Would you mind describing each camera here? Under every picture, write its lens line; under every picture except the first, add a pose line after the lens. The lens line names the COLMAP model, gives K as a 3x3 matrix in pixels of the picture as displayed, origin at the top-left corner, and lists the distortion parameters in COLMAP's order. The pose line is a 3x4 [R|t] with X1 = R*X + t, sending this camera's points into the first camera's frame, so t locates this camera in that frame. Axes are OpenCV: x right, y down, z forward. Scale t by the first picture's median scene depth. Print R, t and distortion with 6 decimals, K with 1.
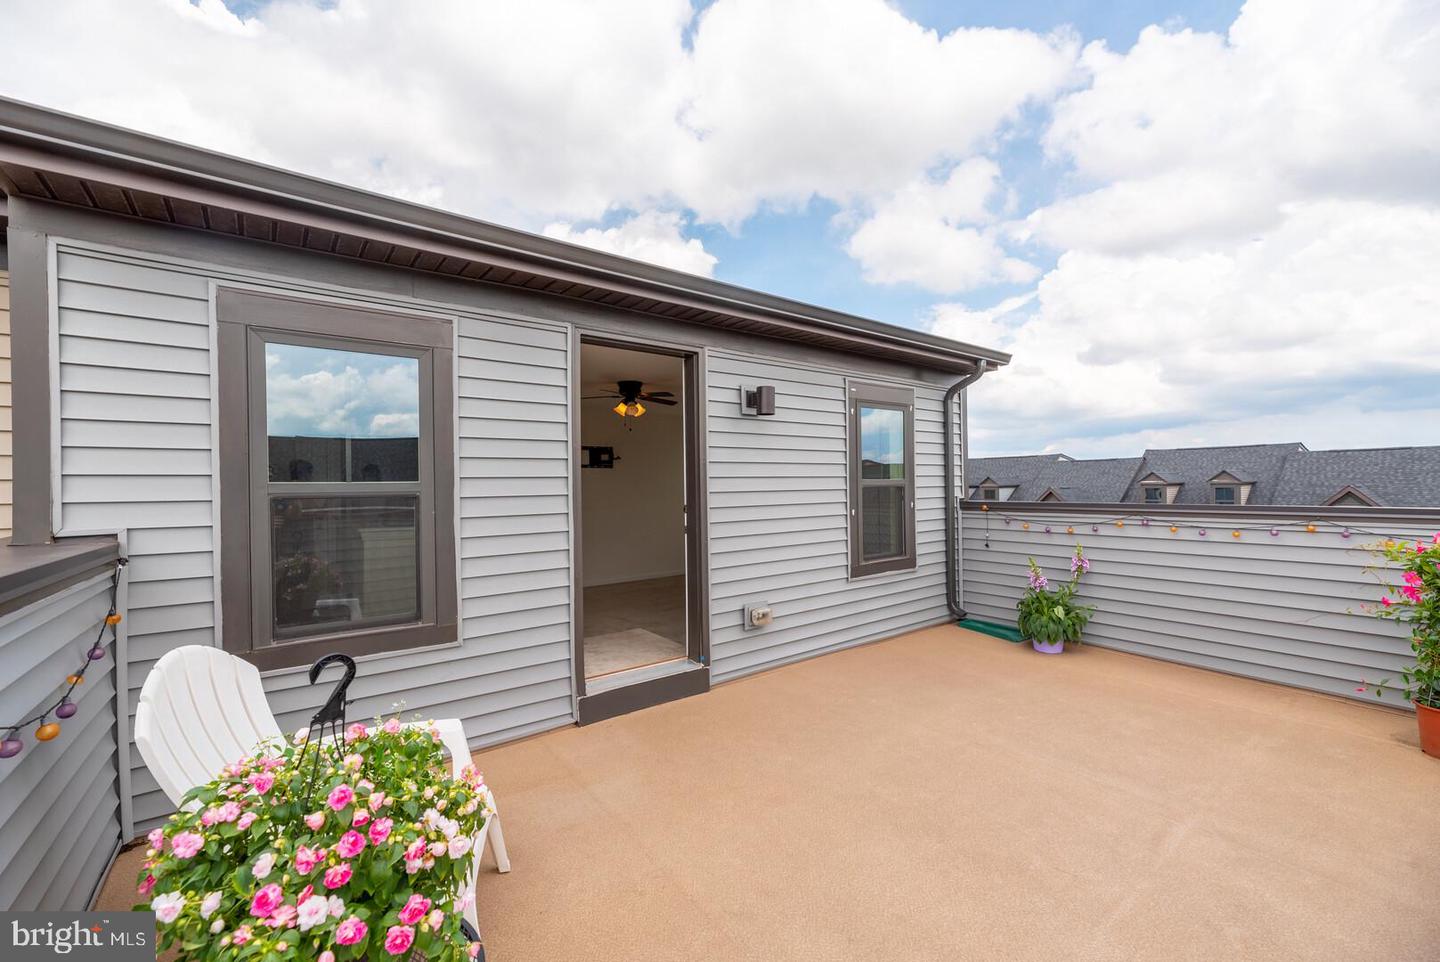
lens RADIAL K [[586.1, 0, 719.2], [0, 586.1, 483.8], [0, 0, 1]] dist [0.001438, 0.000183]
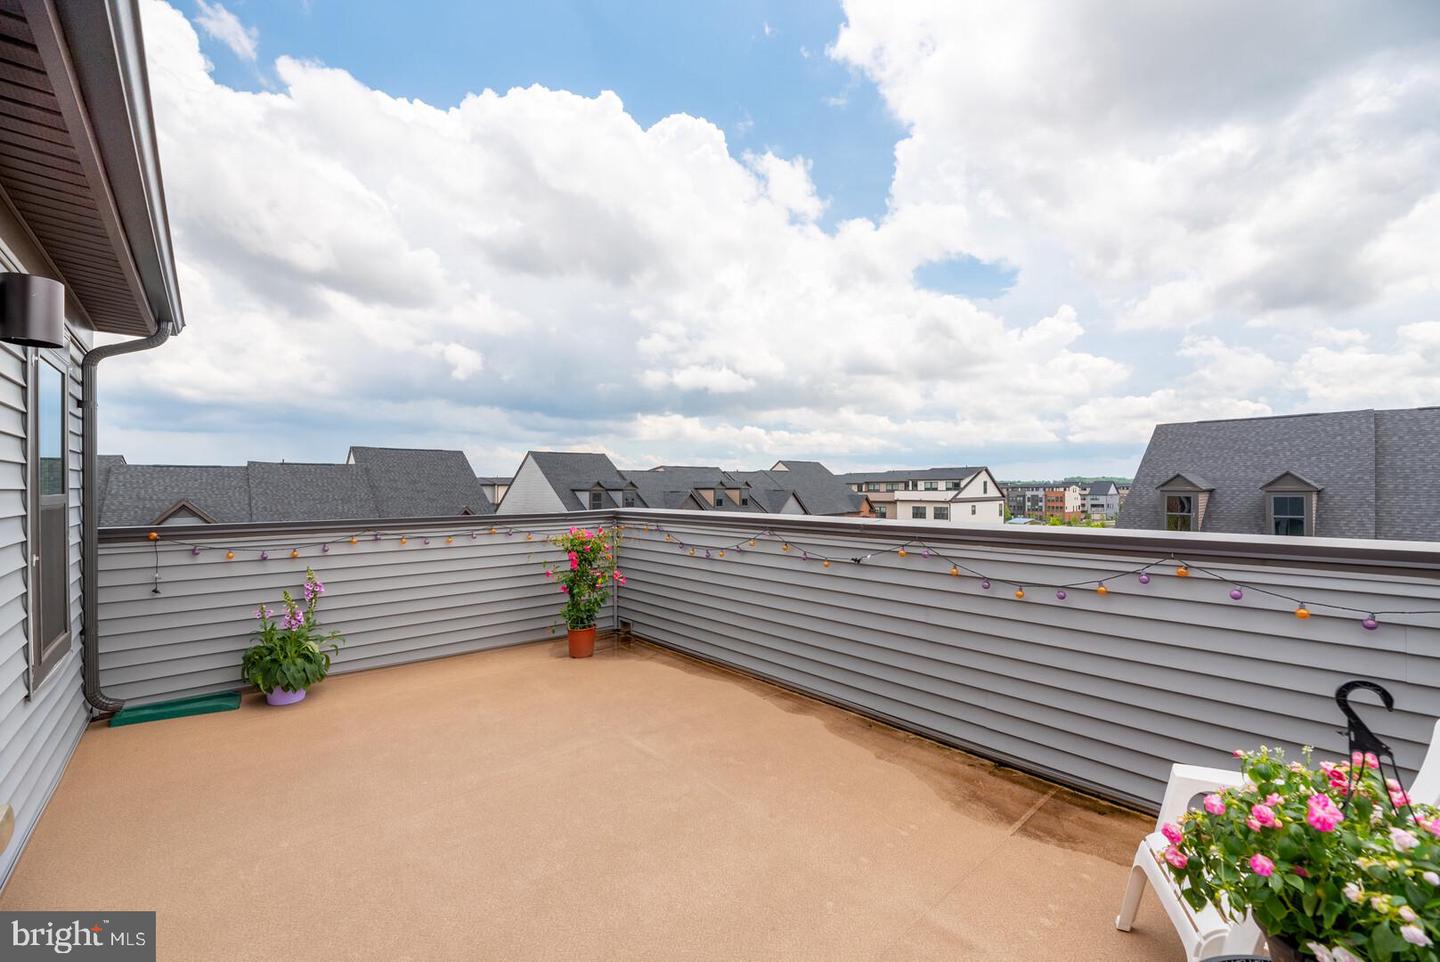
lens RADIAL K [[586.1, 0, 719.2], [0, 586.1, 486.9], [0, 0, 1]] dist [0.001438, 0.000183]
pose [[-0.084290, 0.013298, 0.996353, -0.322546], [0.003971, 0.999907, -0.013009, -0.005921], [-0.996433, 0.002860, -0.084335, 0.454200]]
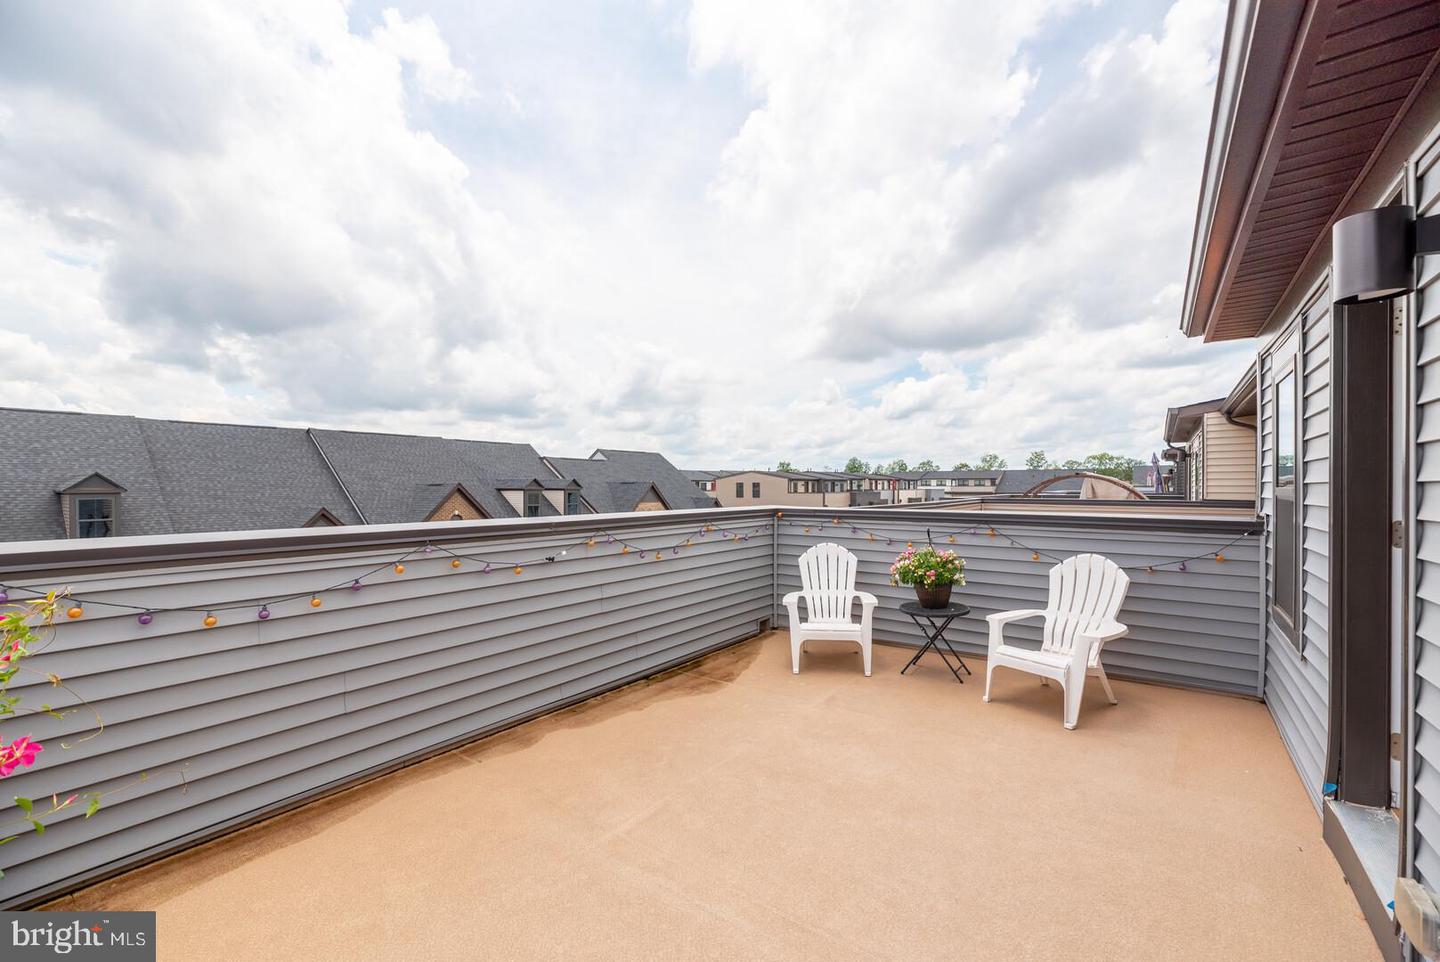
lens RADIAL K [[586.1, 0, 720.2], [0, 586.1, 486.2], [0, 0, 1]] dist [0.001438, 0.000183]
pose [[-0.956245, 0.012174, -0.292314, 0.456381], [0.012279, 0.999924, 0.001476, -0.013064], [0.292310, -0.002178, -0.956321, 1.020588]]
